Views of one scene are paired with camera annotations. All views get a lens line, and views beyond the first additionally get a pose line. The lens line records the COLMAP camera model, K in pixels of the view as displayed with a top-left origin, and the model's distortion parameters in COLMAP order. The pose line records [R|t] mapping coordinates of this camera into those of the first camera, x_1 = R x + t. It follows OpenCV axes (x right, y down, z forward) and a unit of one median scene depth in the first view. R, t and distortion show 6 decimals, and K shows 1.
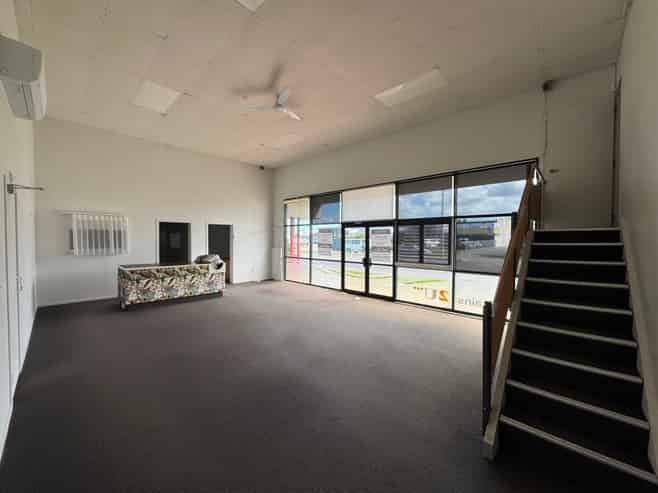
lens RADIAL K [[265.4, 0, 329.0], [0, 265.4, 246.5], [0, 0, 1]] dist [-0.024222, 0.000049]
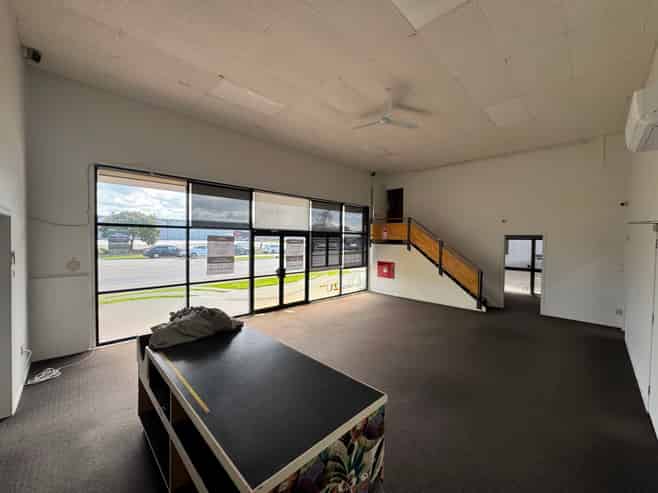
lens RADIAL K [[265.4, 0, 329.0], [0, 265.4, 246.5], [0, 0, 1]] dist [-0.024222, 0.000049]
pose [[0.013348, -0.011197, 0.999848, -0.837844], [0.038437, 0.999204, 0.010676, -0.041161], [-0.999172, 0.038288, 0.013768, 0.840970]]
